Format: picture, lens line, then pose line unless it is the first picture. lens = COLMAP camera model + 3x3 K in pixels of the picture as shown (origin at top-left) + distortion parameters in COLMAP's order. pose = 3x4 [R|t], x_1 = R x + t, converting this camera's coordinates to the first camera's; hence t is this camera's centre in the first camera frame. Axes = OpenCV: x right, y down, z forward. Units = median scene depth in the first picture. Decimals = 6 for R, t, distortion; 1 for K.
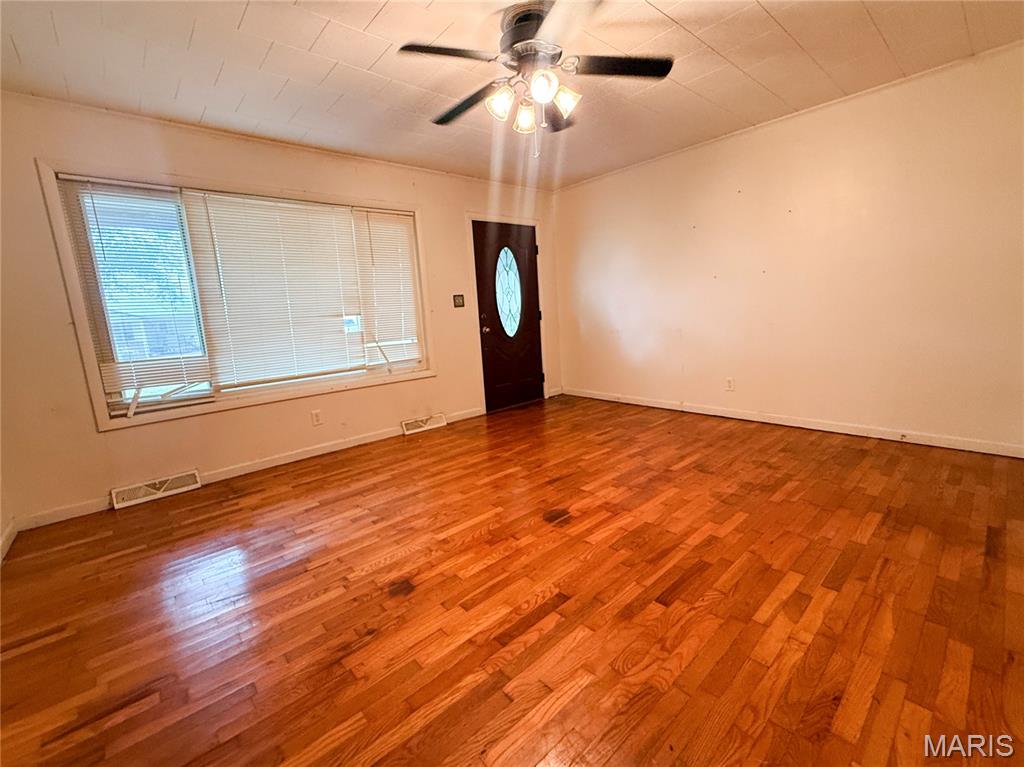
lens RADIAL K [[435.0, 0, 508.1], [0, 435.0, 384.2], [0, 0, 1]] dist [0.000640, 0.000977]
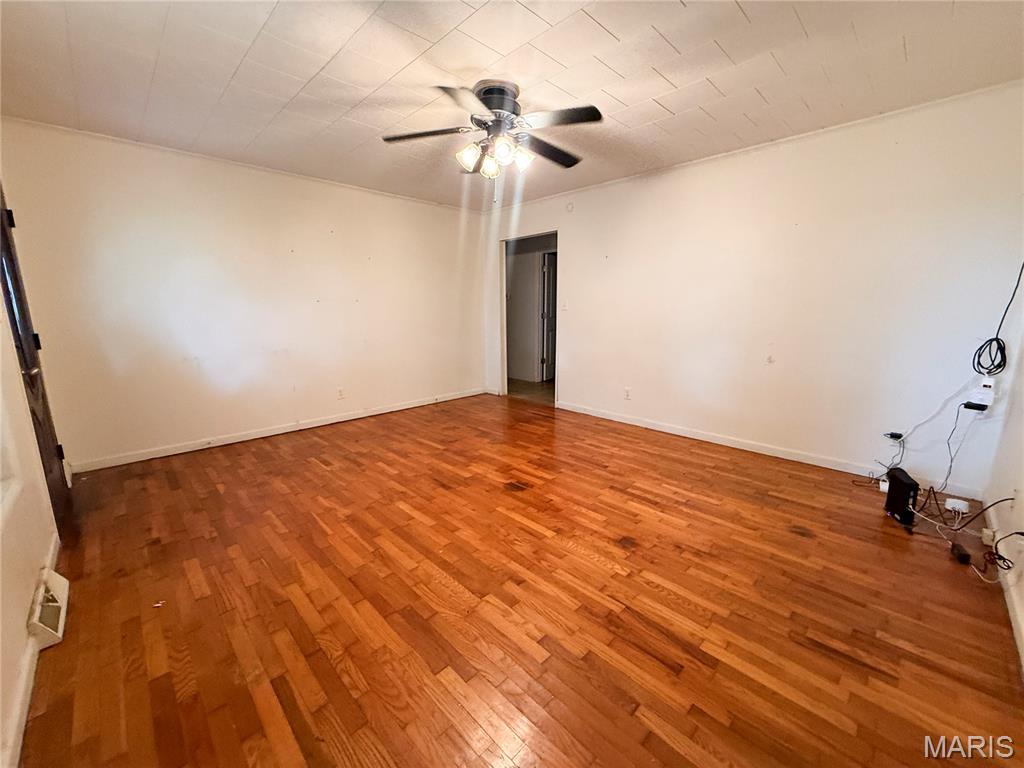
lens RADIAL K [[409.7, 0, 510.4], [0, 409.7, 382.6], [0, 0, 1]] dist [0.003743, 0.000653]
pose [[-0.051397, -0.123639, 0.990995, -0.839283], [0.176825, 0.975502, 0.130877, -0.126208], [-0.982899, 0.181959, -0.028276, 0.796470]]
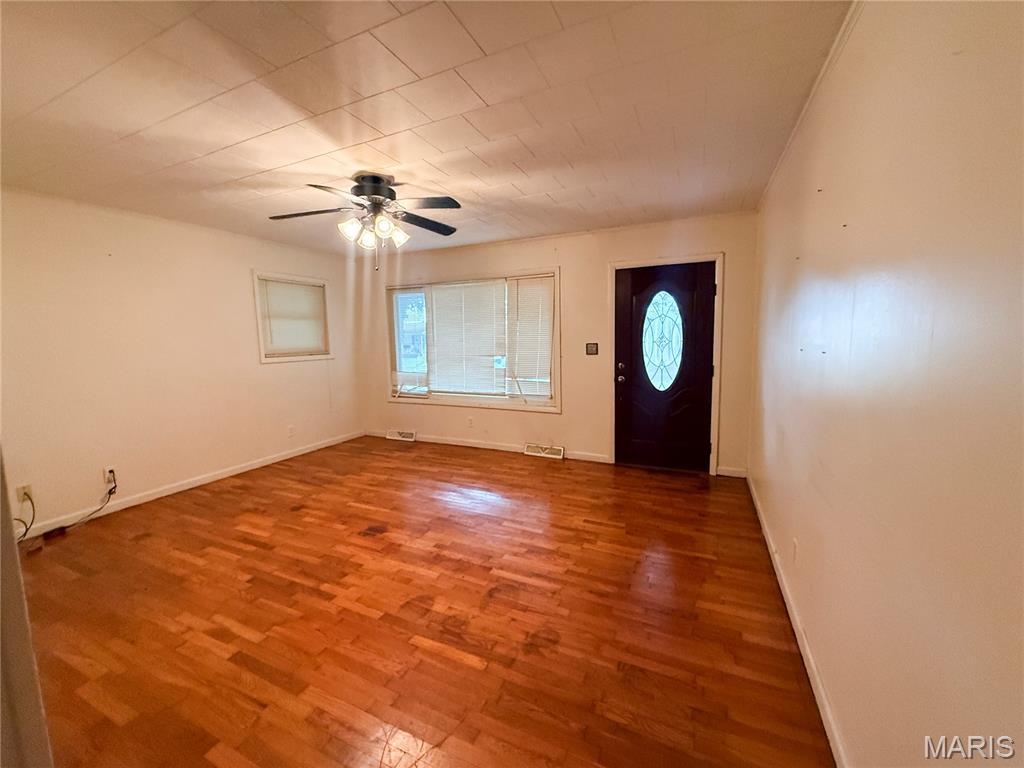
lens RADIAL K [[409.7, 0, 511.7], [0, 409.7, 384.1], [0, 0, 1]] dist [0.003743, 0.000653]
pose [[0.405074, 0.159796, -0.900211, 1.083095], [-0.161653, 0.981613, 0.101506, -0.270225], [0.899880, 0.104405, 0.423457, 0.635984]]
